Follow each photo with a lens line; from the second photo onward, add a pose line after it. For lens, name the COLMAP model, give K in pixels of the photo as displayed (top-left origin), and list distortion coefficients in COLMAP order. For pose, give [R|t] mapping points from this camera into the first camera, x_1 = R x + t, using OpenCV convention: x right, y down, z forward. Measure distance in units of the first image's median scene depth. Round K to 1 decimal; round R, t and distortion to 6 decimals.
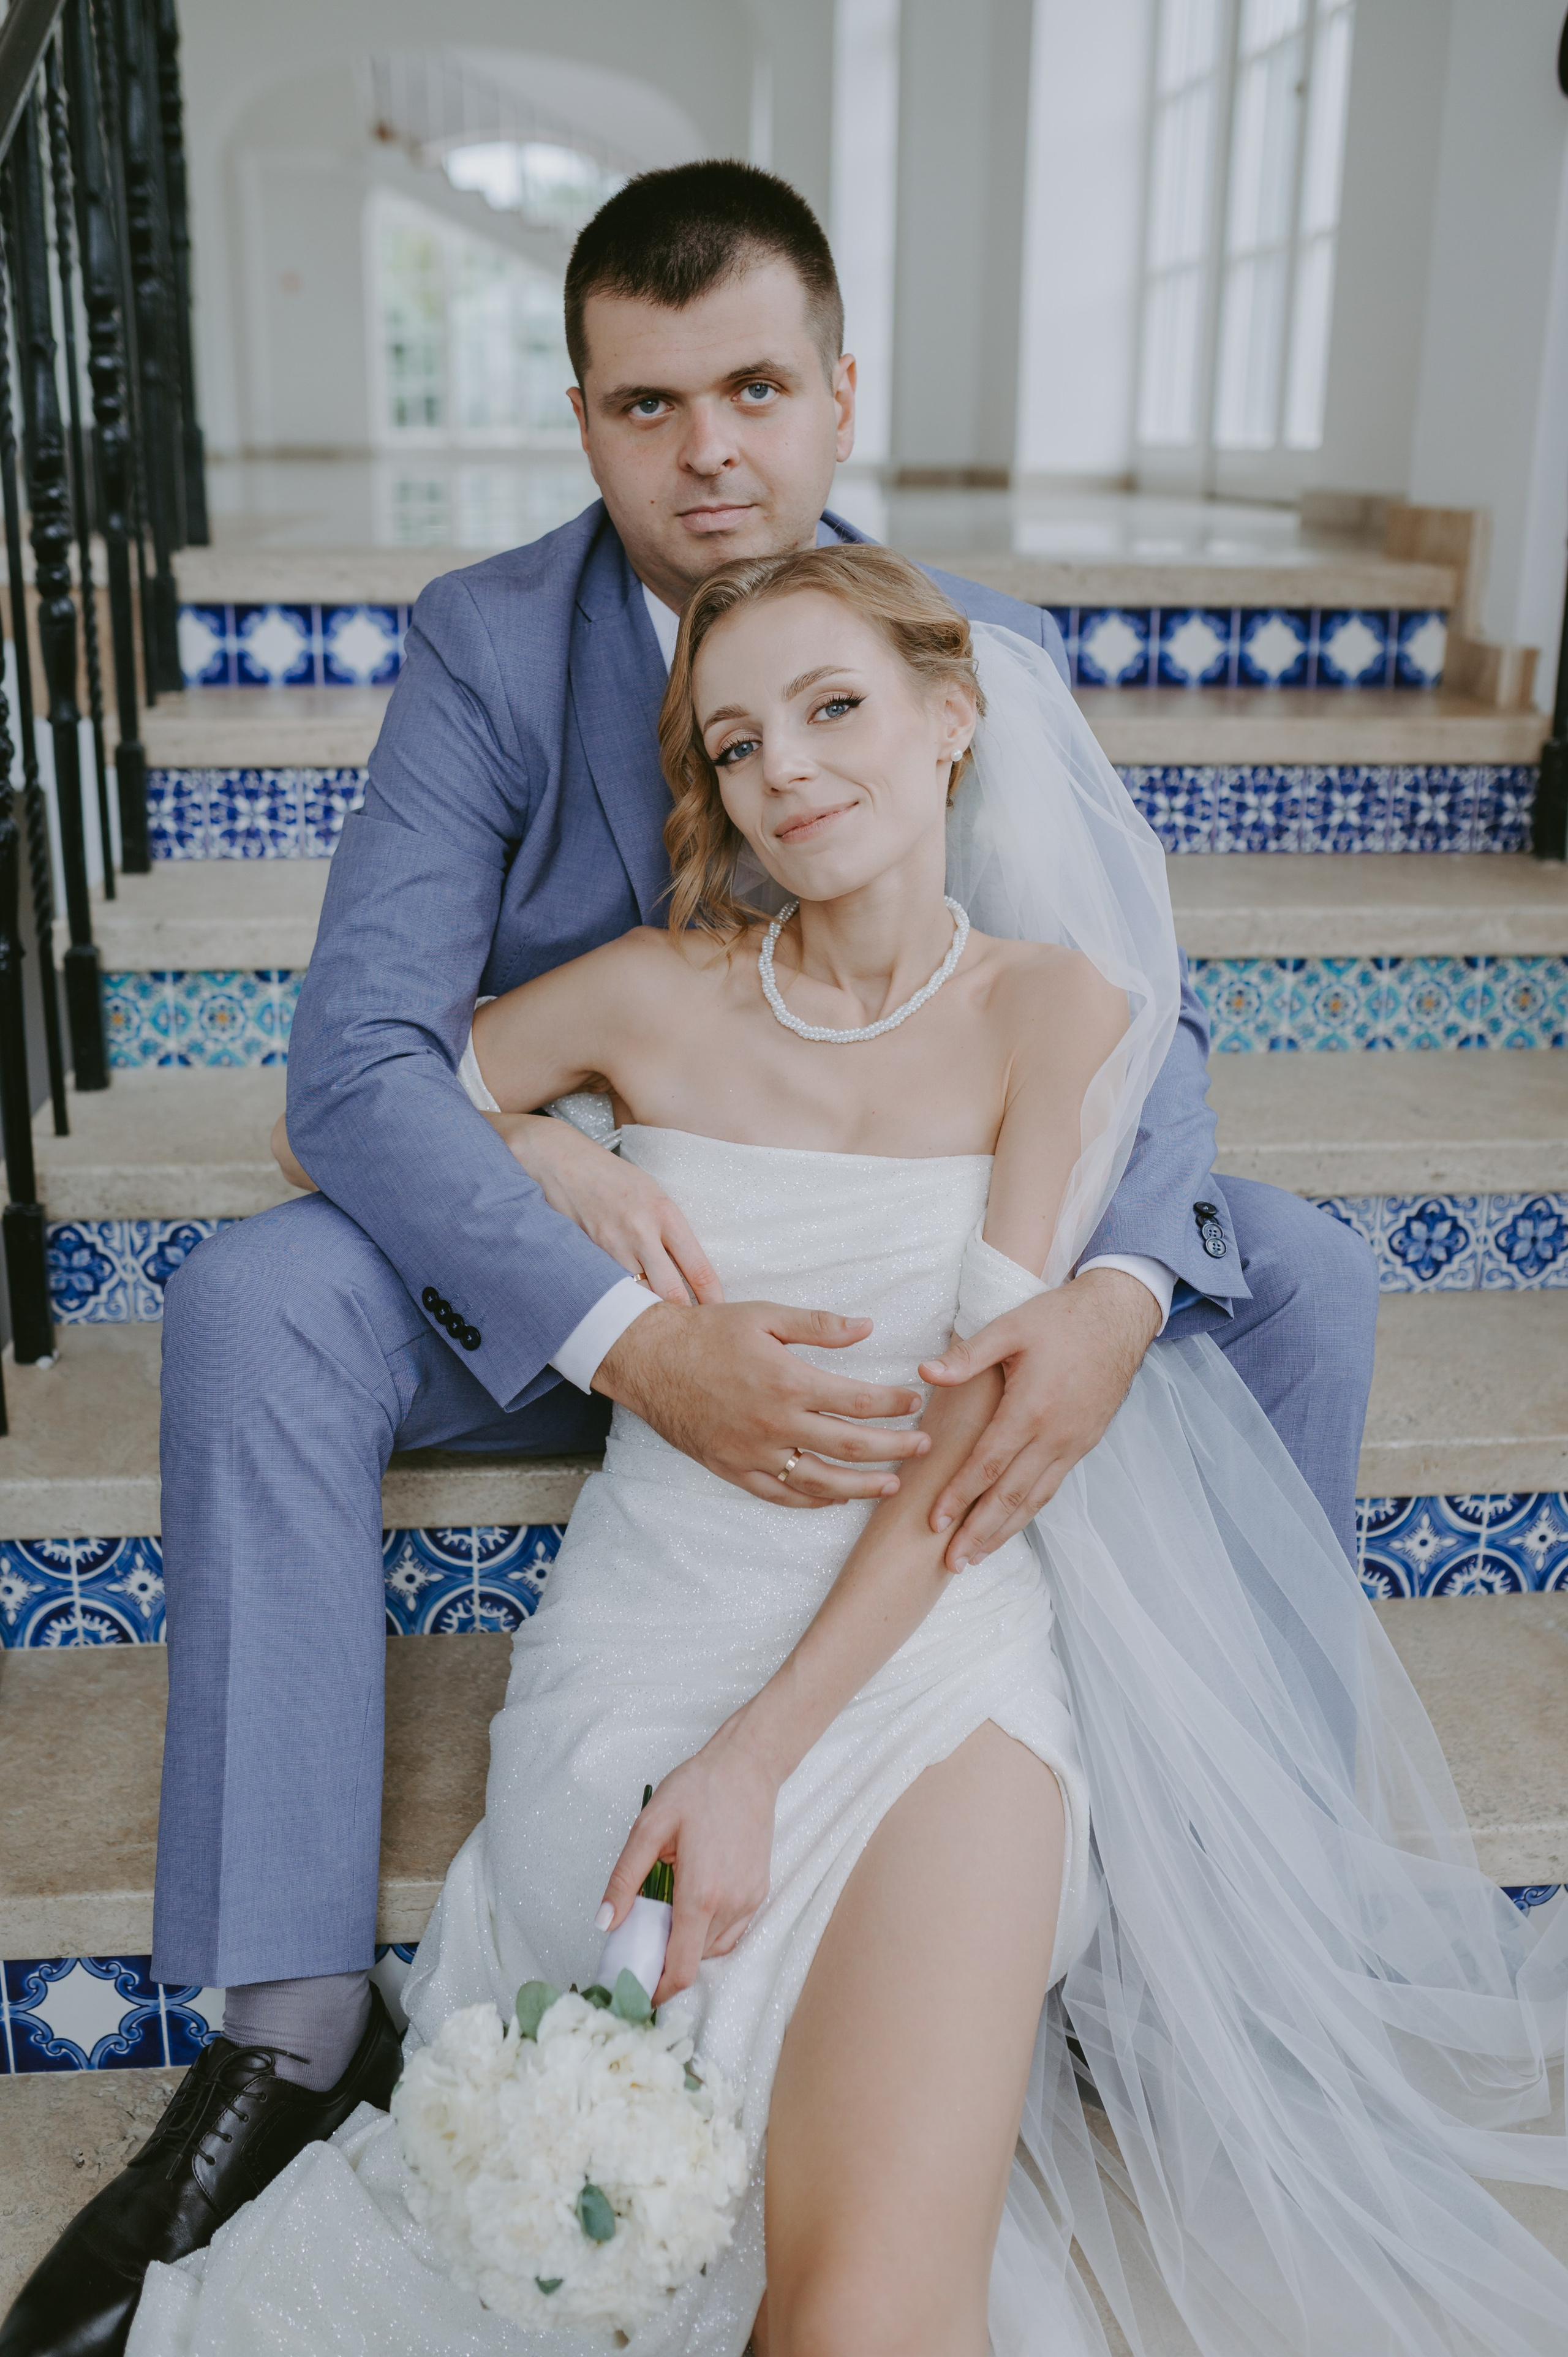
lens RADIAL K [[2451.3, 0, 786.1], [0, 2451.3, 1181.3], [0, 0, 1]] dist [-0.021420, 0.000000]
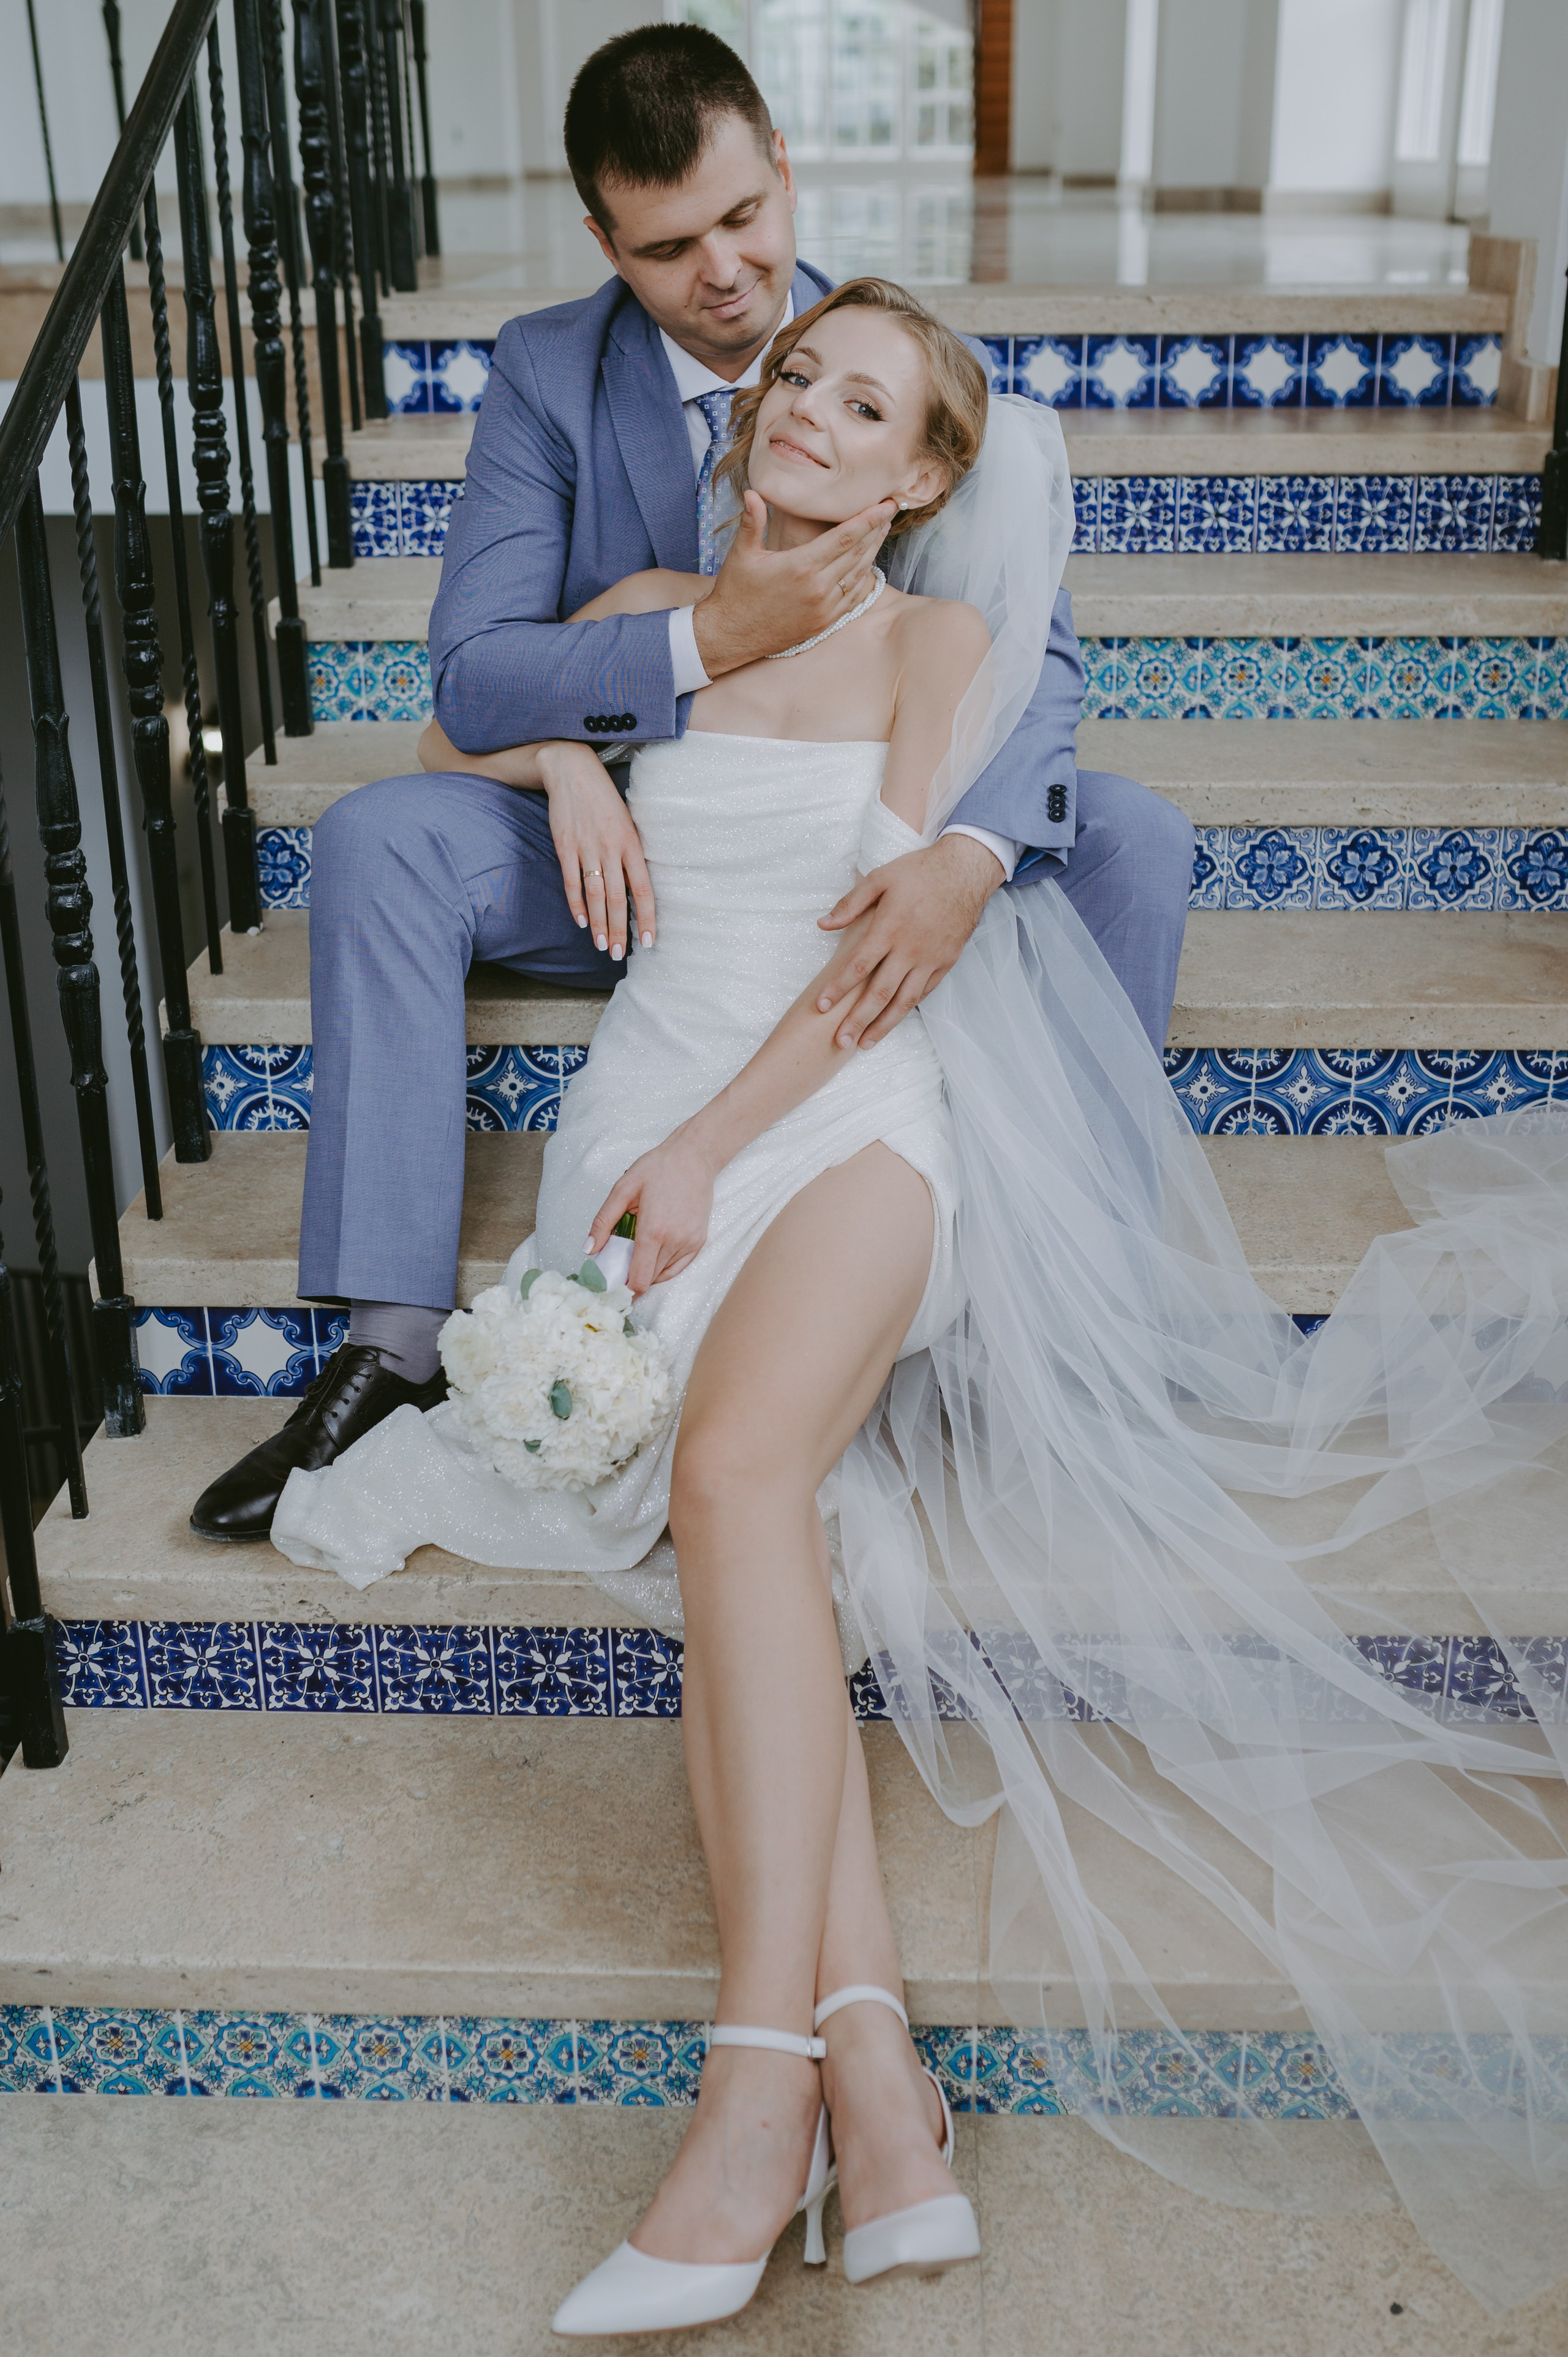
lens RADIAL K [[2617.8, 0, 781.0], [0, 2617.8, 1179.8], [0, 0, 1]] dist [-0.015889, 0.000000]
pose [[0.991629, 0.029140, -0.125789, 0.154158], [-0.018749, 0.996372, 0.083012, 0.081713], [0.127752, -0.079958, 0.988578, -0.354463]]
